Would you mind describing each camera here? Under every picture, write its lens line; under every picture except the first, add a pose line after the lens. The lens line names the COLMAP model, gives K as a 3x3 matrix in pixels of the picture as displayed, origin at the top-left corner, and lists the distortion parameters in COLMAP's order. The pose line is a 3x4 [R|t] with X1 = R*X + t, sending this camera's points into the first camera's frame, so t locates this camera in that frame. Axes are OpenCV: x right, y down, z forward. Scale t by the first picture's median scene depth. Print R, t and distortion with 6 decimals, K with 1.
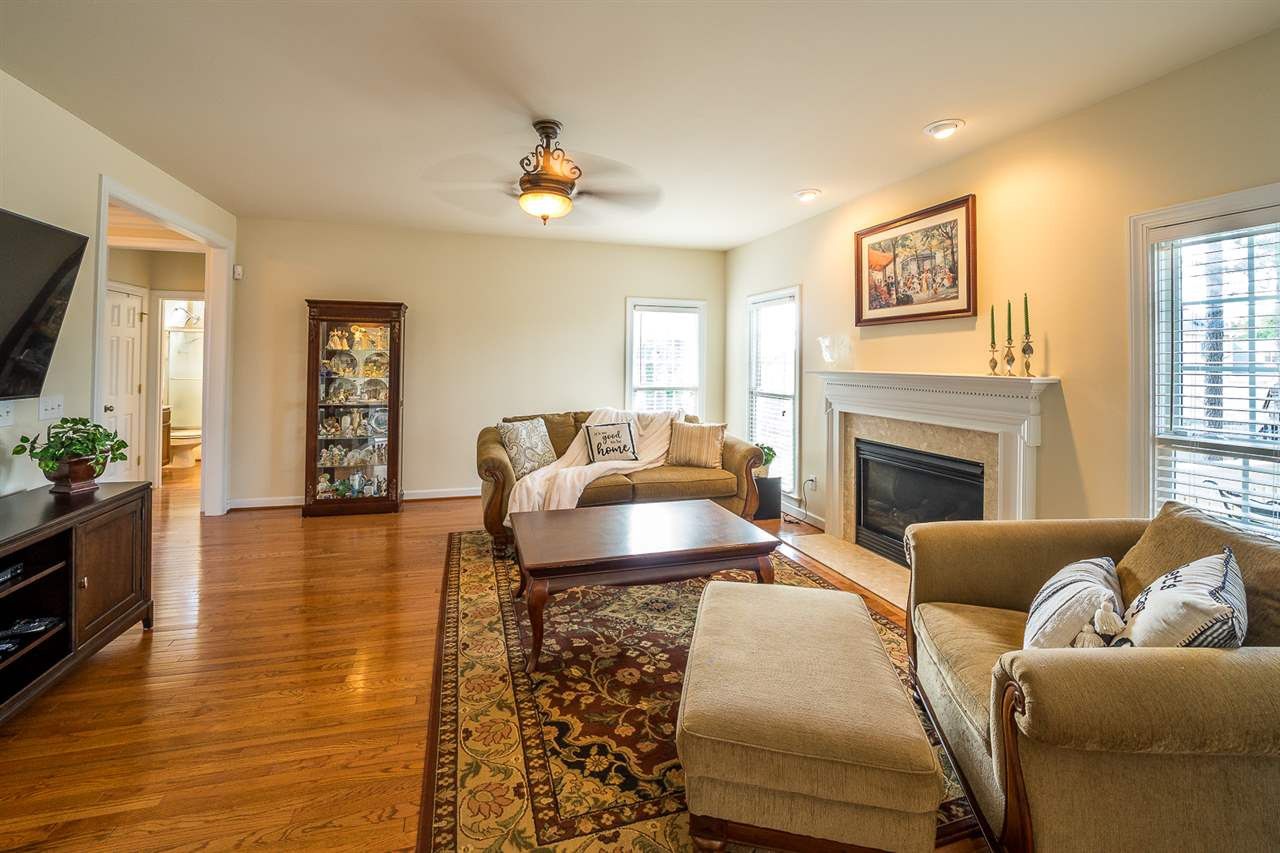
lens RADIAL K [[584.9, 0, 637.7], [0, 584.9, 425.8], [0, 0, 1]] dist [0.000072, 0.000026]
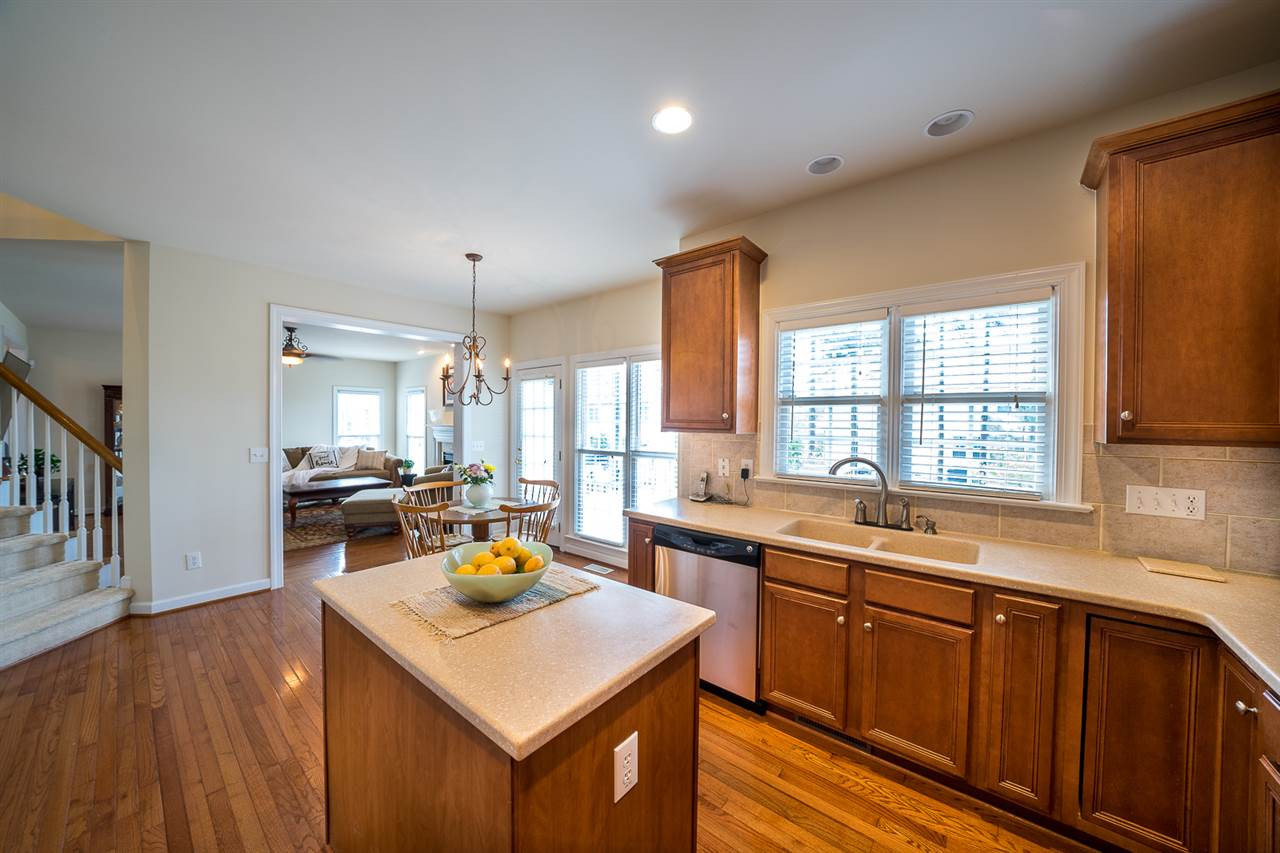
lens RADIAL K [[487.0, 0, 641.7], [0, 487.0, 430.7], [0, 0, 1]] dist [-0.000210, -0.000034]
pose [[0.861728, -0.016711, 0.507095, 0.048841], [0.059116, 0.995957, -0.067638, 0.101696], [-0.503915, 0.088263, 0.859232, -1.005428]]
